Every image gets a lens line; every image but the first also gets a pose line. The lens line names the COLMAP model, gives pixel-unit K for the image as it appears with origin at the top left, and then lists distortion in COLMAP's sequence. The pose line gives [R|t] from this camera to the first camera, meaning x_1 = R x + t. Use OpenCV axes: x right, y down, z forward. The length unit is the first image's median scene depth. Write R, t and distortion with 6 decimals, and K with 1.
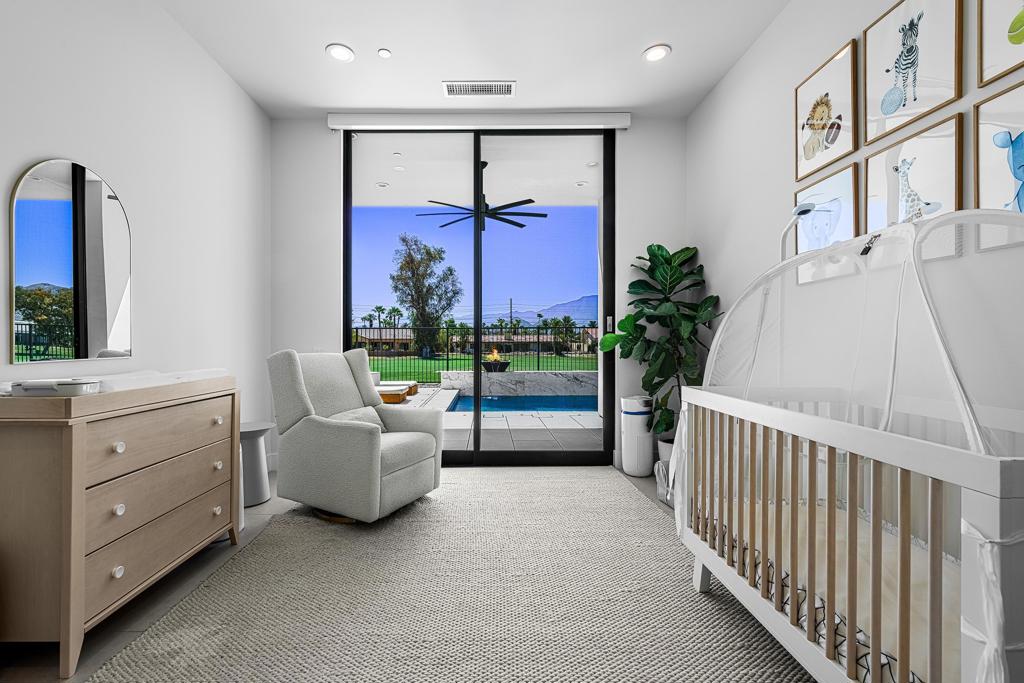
lens RADIAL K [[458.6, 0, 486.0], [0, 458.6, 340.5], [0, 0, 1]] dist [0.001161, 0.000205]
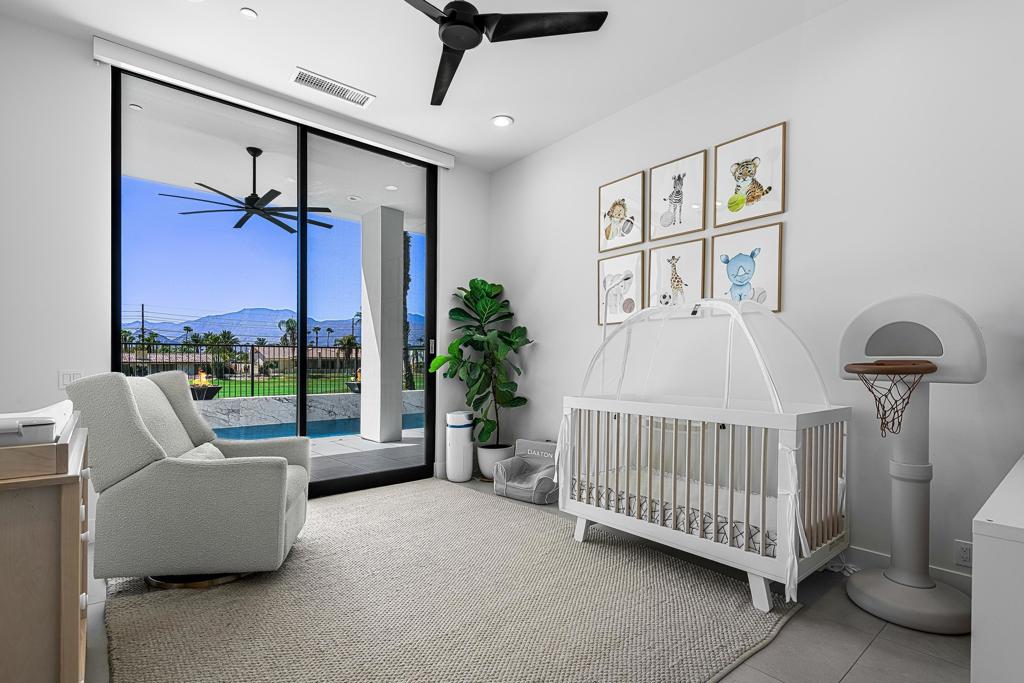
lens RADIAL K [[486.4, 0, 509.5], [0, 486.4, 369.9], [0, 0, 1]] dist [0.025818, -0.017358]
pose [[0.763024, -0.004262, 0.646357, -0.349053], [-0.006816, 0.999870, 0.014640, 0.000886], [-0.646335, -0.015577, 0.762895, 0.006784]]
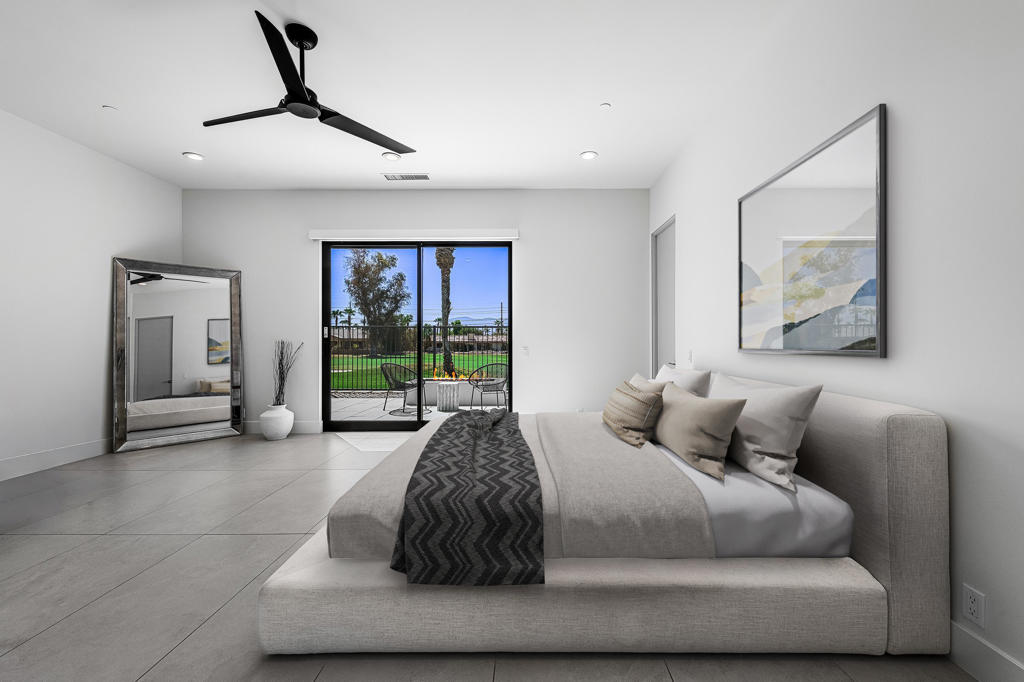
lens RADIAL K [[410.7, 0, 524.2], [0, 410.7, 343.3], [0, 0, 1]] dist [0.014781, -0.000055]
pose [[0.999908, 0.004798, -0.012719, 5.790425], [-0.004711, 0.999965, 0.006899, -0.021432], [0.012752, -0.006839, 0.999895, 0.659073]]
